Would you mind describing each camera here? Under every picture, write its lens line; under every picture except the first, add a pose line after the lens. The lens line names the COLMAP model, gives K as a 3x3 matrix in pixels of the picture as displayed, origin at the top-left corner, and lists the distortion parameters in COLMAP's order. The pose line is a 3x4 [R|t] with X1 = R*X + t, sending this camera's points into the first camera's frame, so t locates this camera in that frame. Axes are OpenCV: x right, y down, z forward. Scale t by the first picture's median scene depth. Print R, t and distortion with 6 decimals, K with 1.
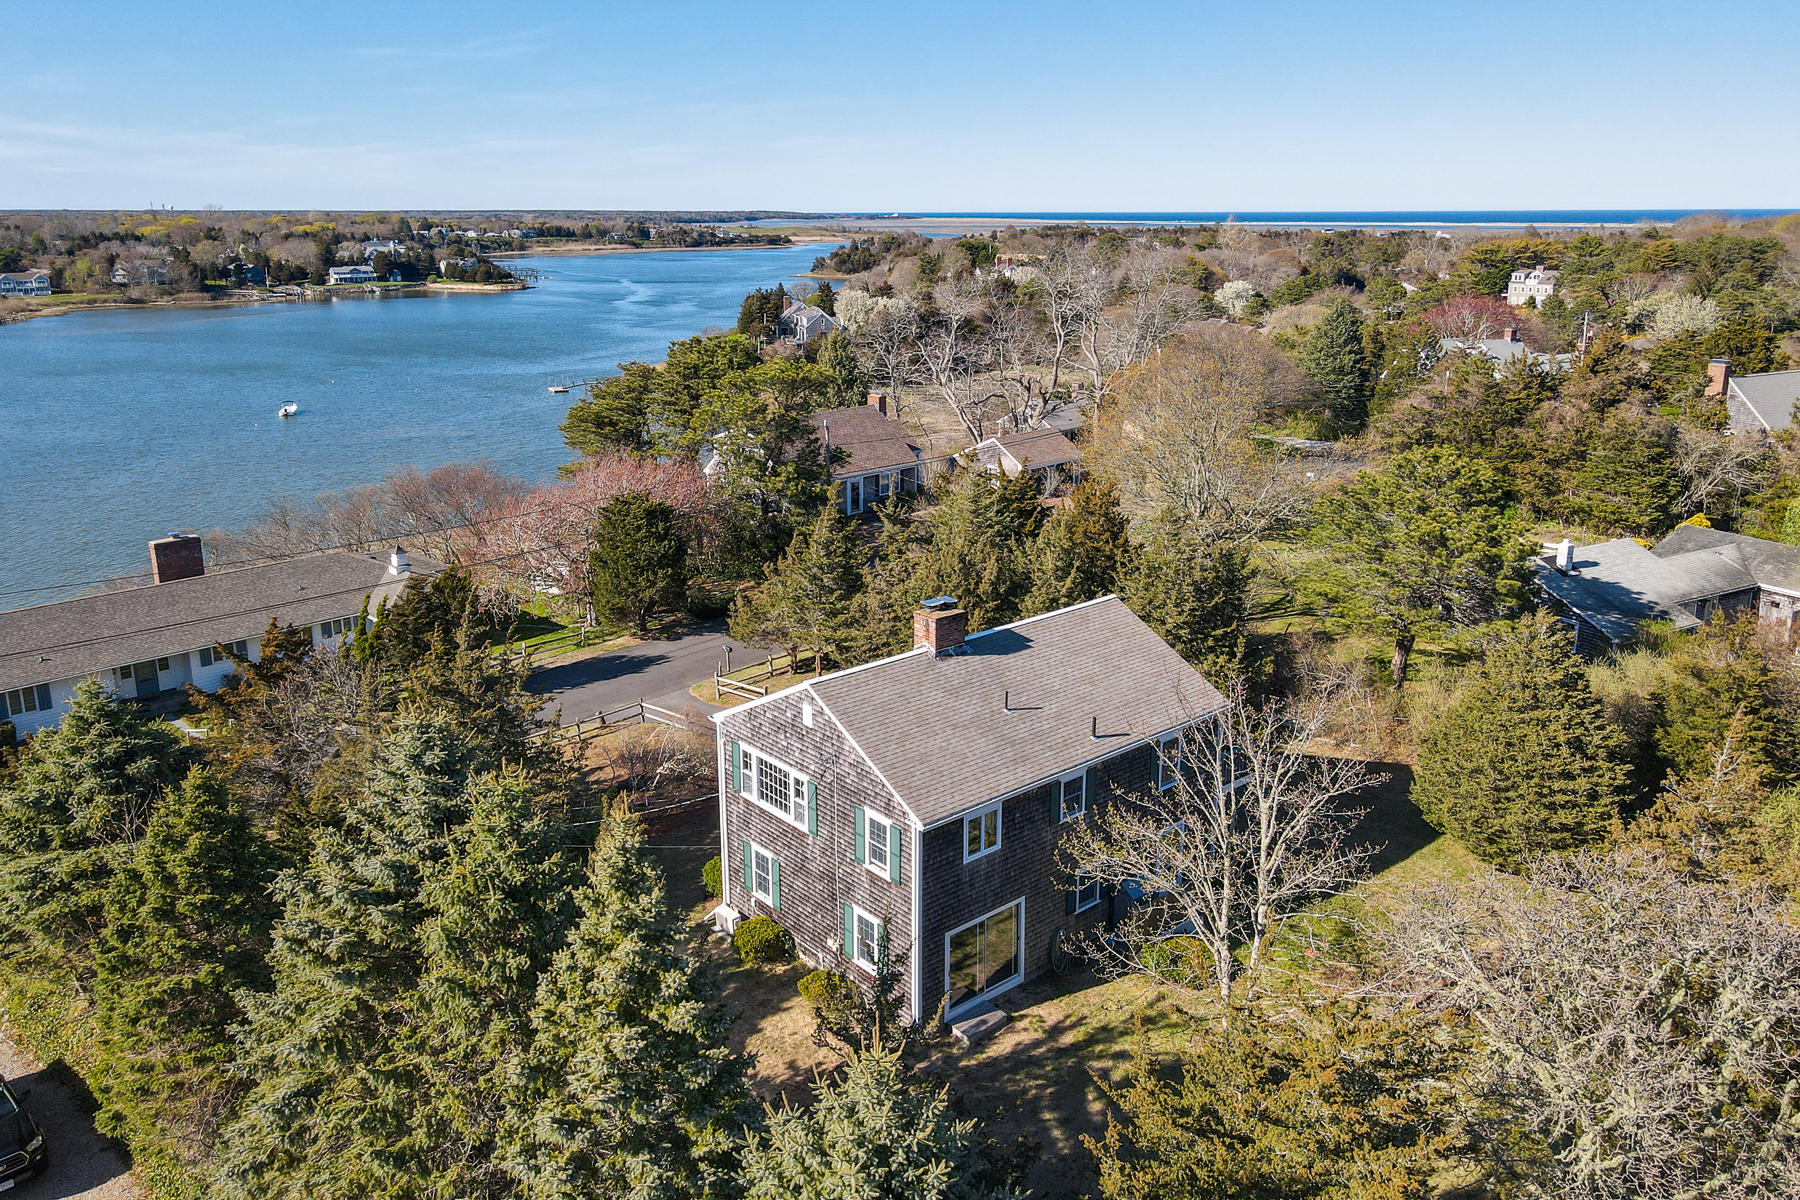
lens RADIAL K [[1327.7, 0, 896.6], [0, 1327.7, 512.7], [0, 0, 1]] dist [0.004039, 0.032678]
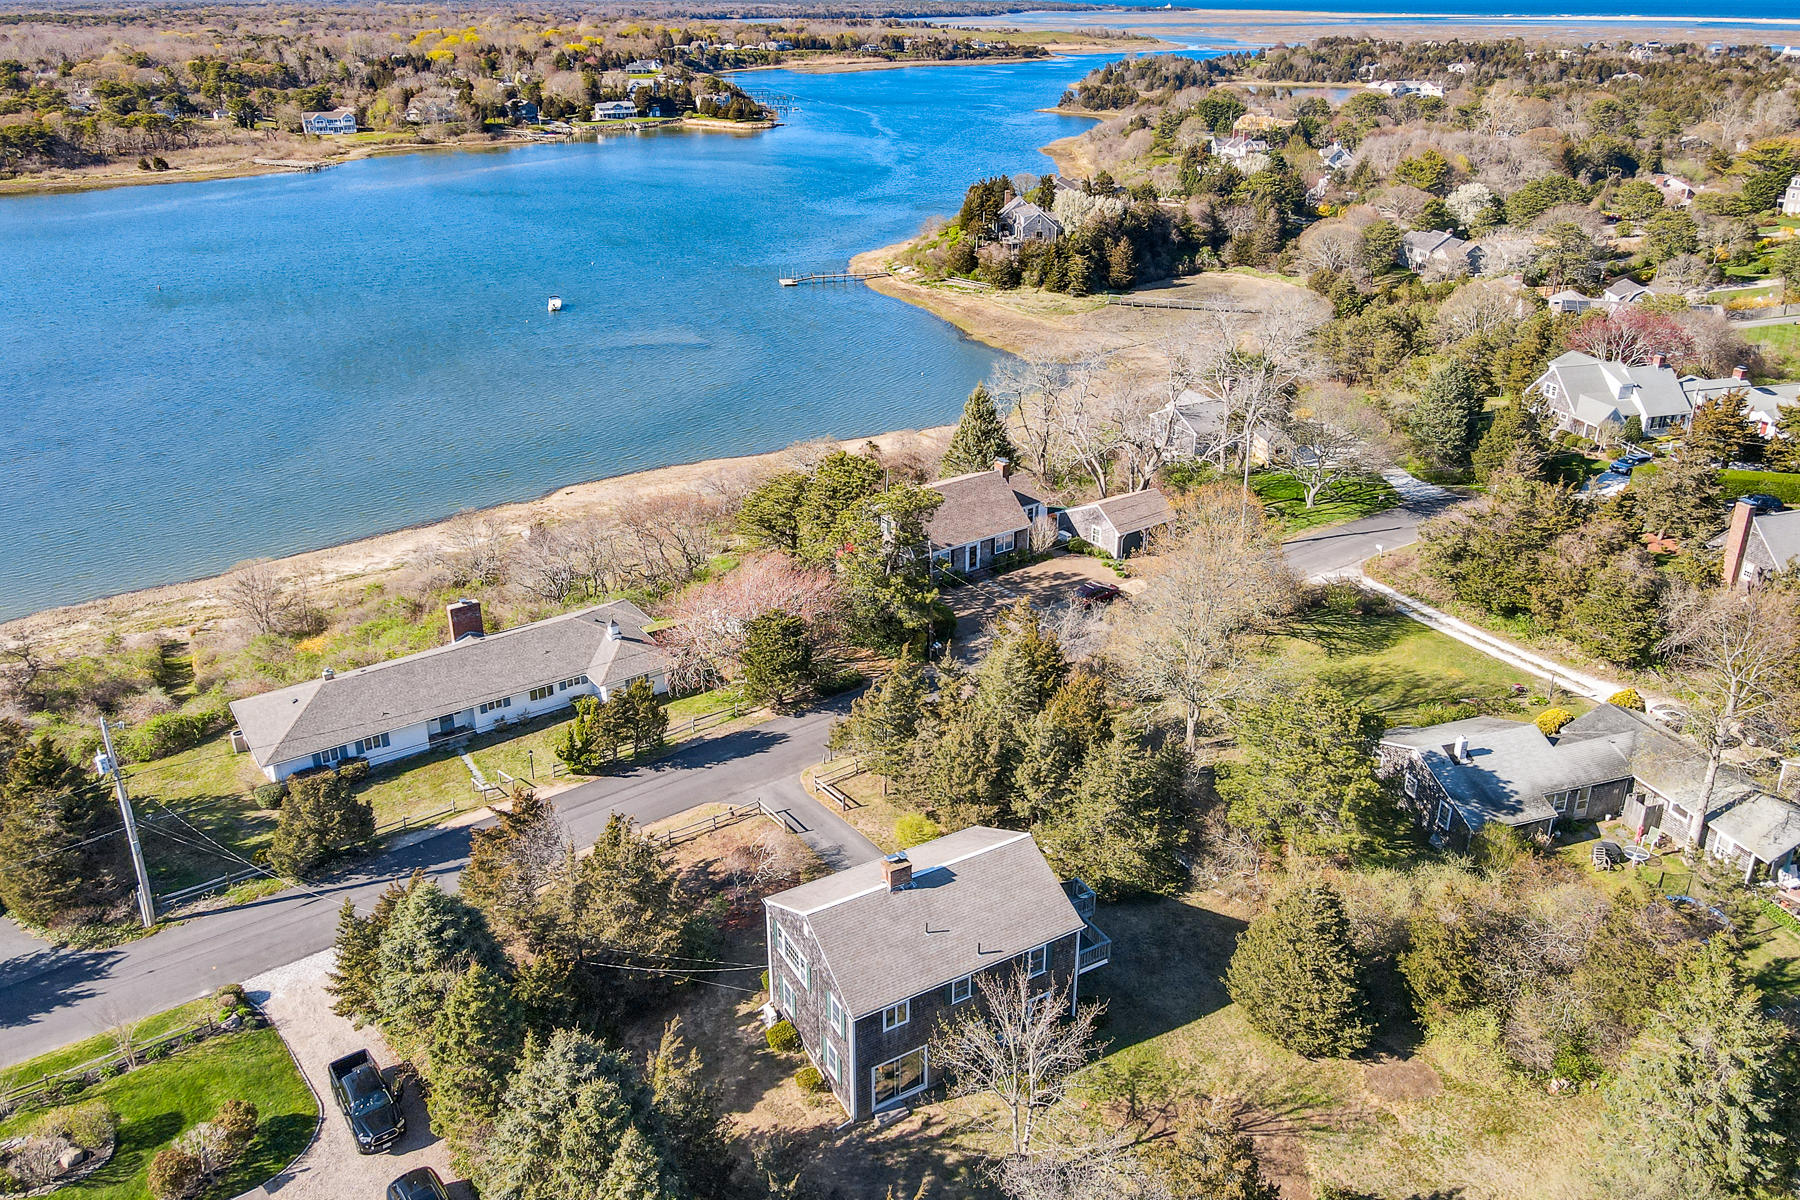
lens RADIAL K [[1343.5, 0, 905.6], [0, 1343.5, 513.3], [0, 0, 1]] dist [0.007008, 0.025521]
pose [[0.982760, 0.068966, -0.171542, 0.103043], [-0.042608, 0.987332, 0.152843, -0.208795], [0.179910, -0.142899, 0.973248, -0.189254]]
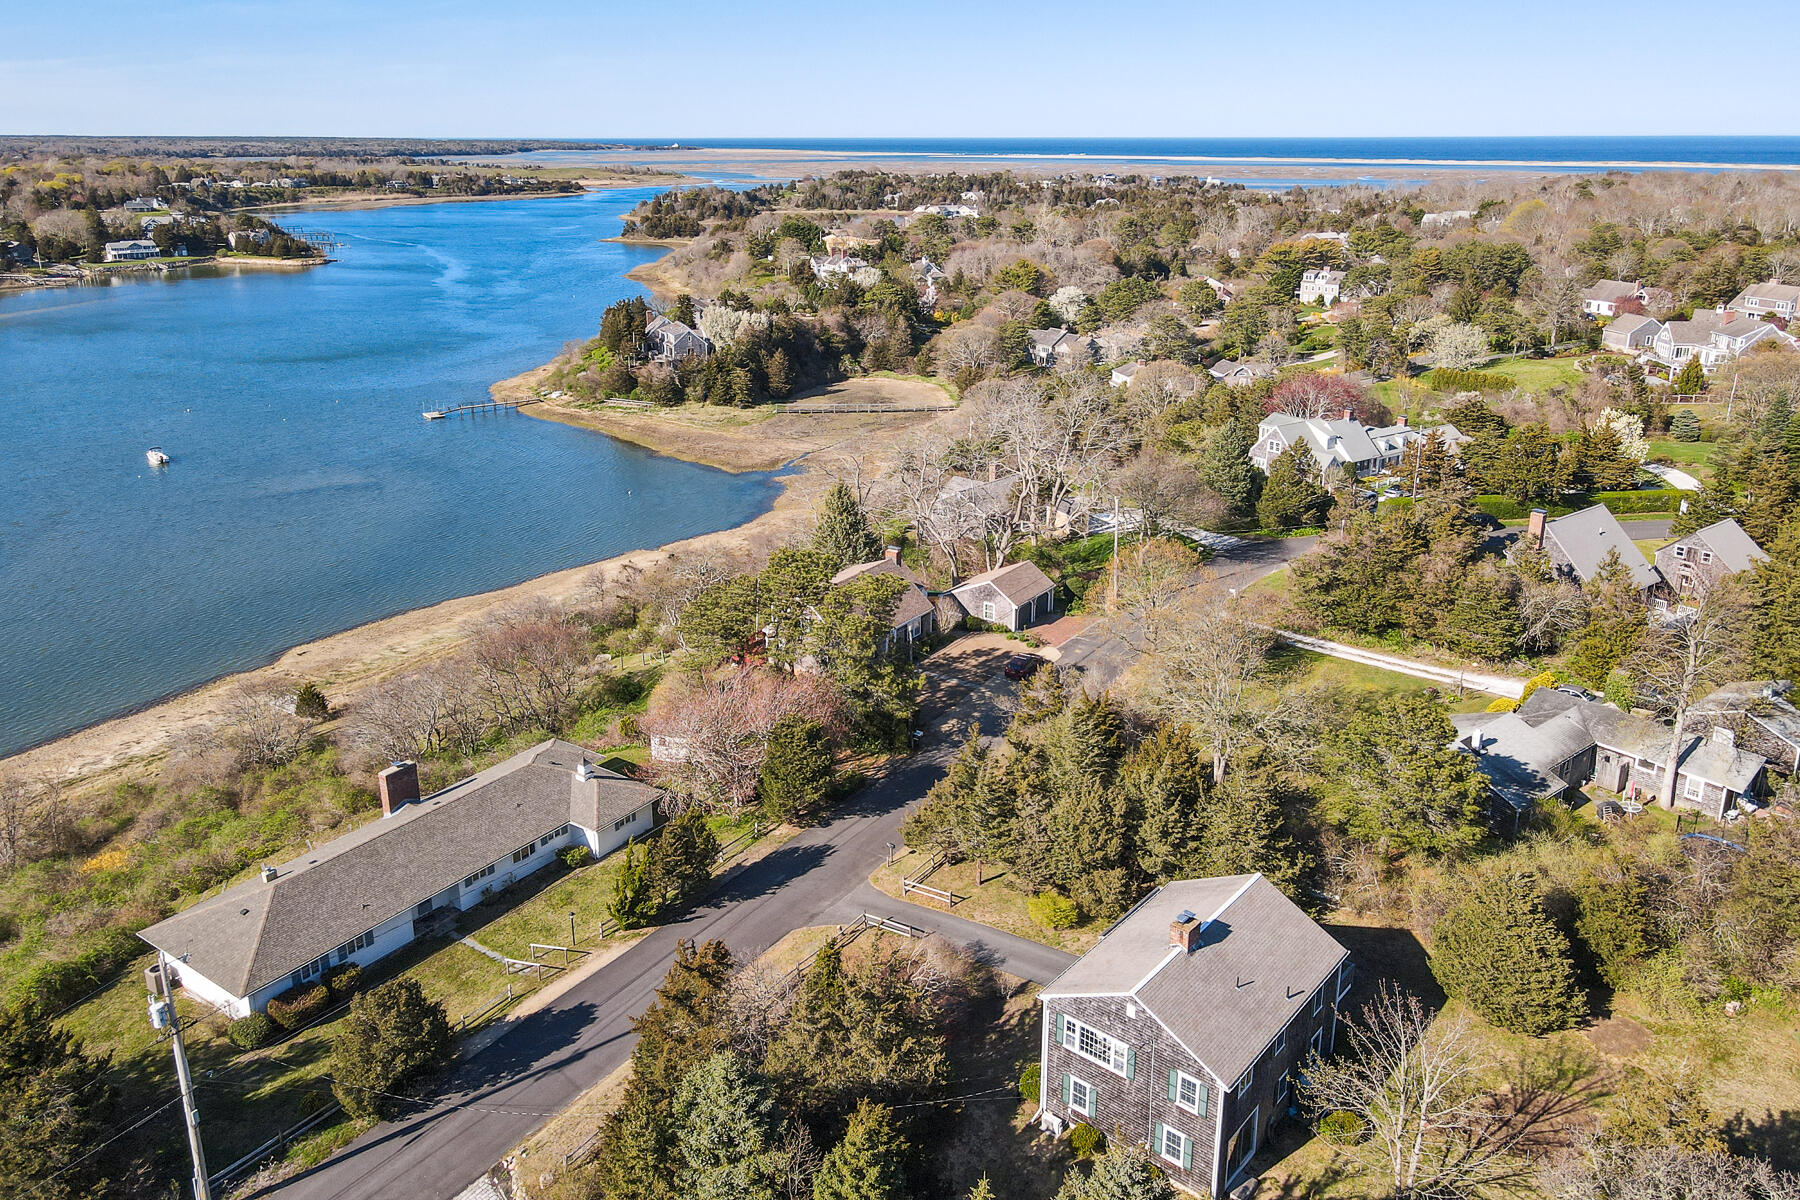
lens RADIAL K [[1327.7, 0, 896.6], [0, 1327.7, 512.7], [0, 0, 1]] dist [0.004039, 0.032678]
pose [[0.986324, -0.042307, 0.159295, -0.186827], [0.033098, 0.997648, 0.060027, -0.179837], [-0.161460, -0.053934, 0.985404, -0.165746]]
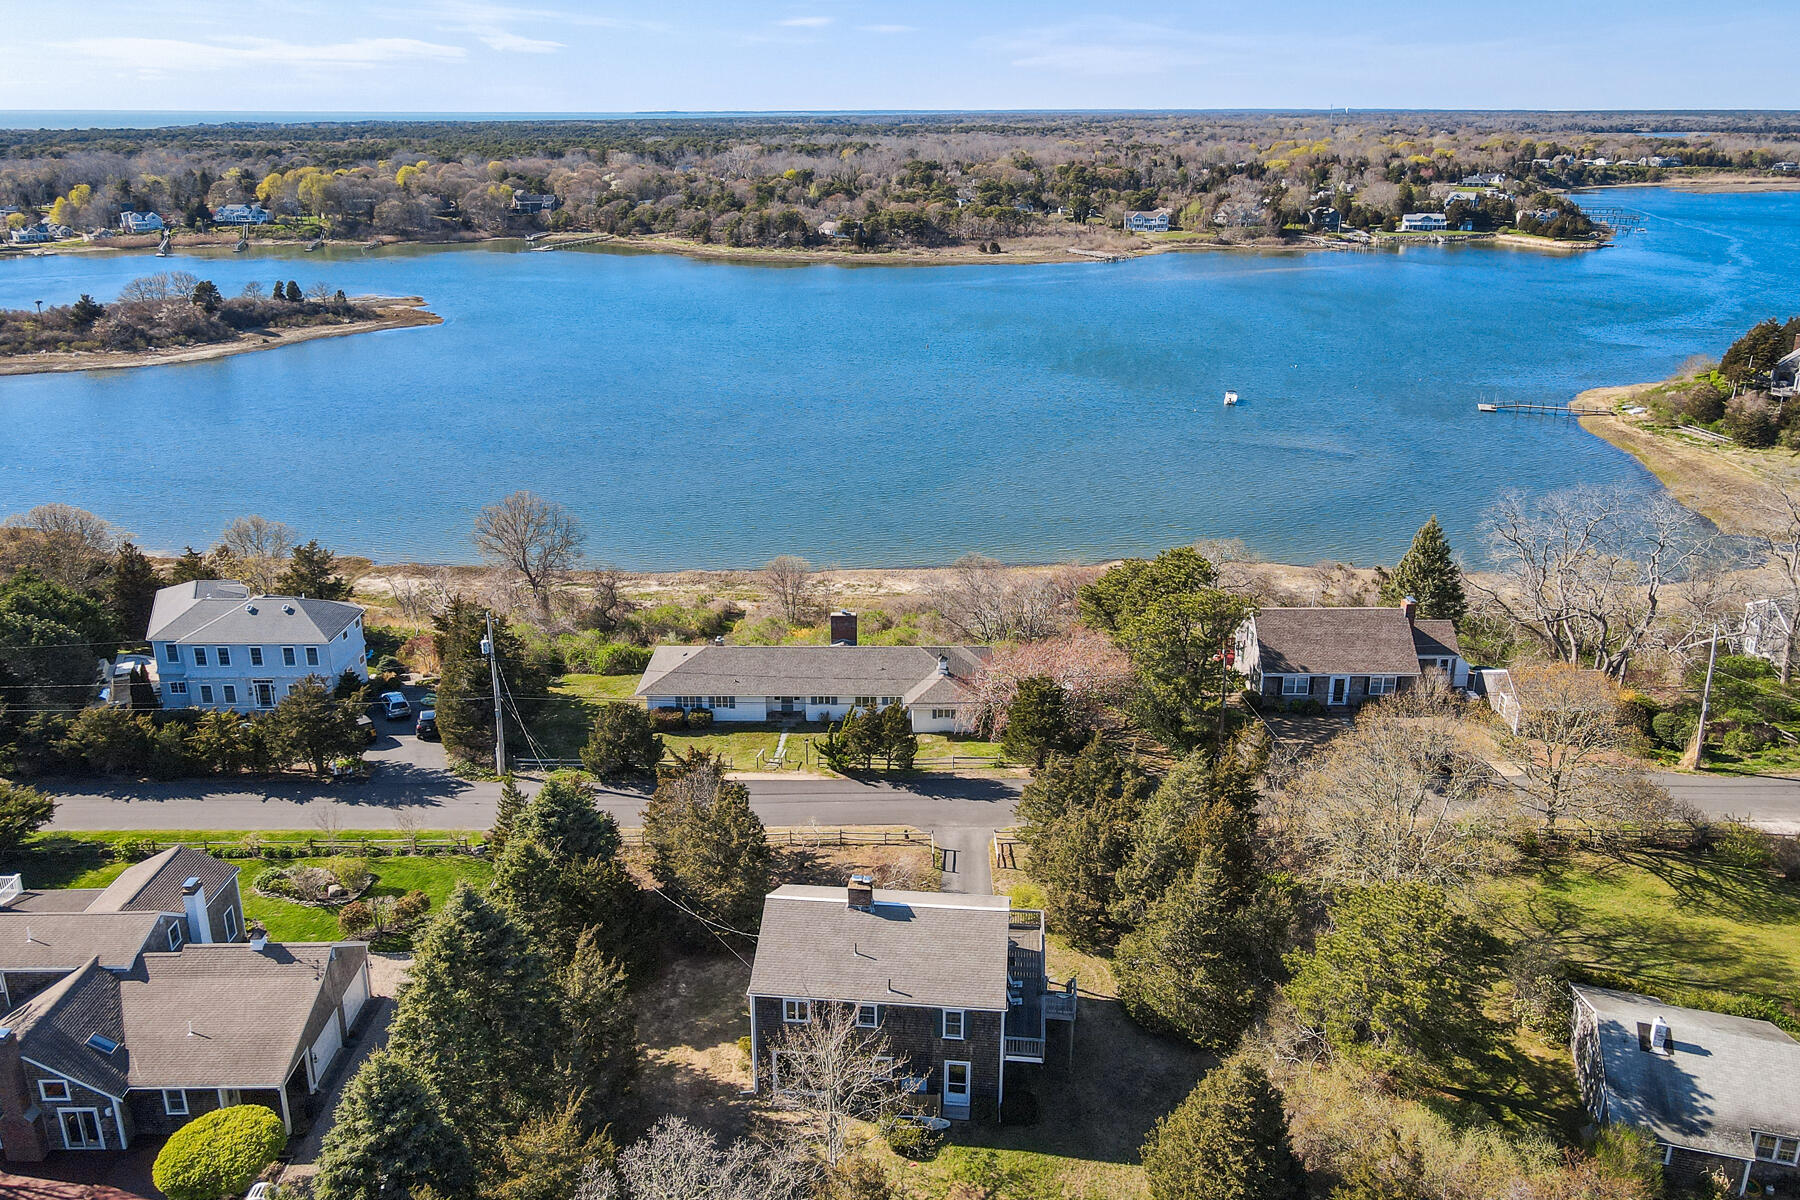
lens RADIAL K [[1343.5, 0, 905.6], [0, 1343.5, 513.3], [0, 0, 1]] dist [0.007008, 0.025521]
pose [[0.694167, 0.213421, -0.687448, 0.414254], [-0.161182, 0.976870, 0.140515, -0.230932], [0.701536, 0.013263, 0.712510, -0.082673]]
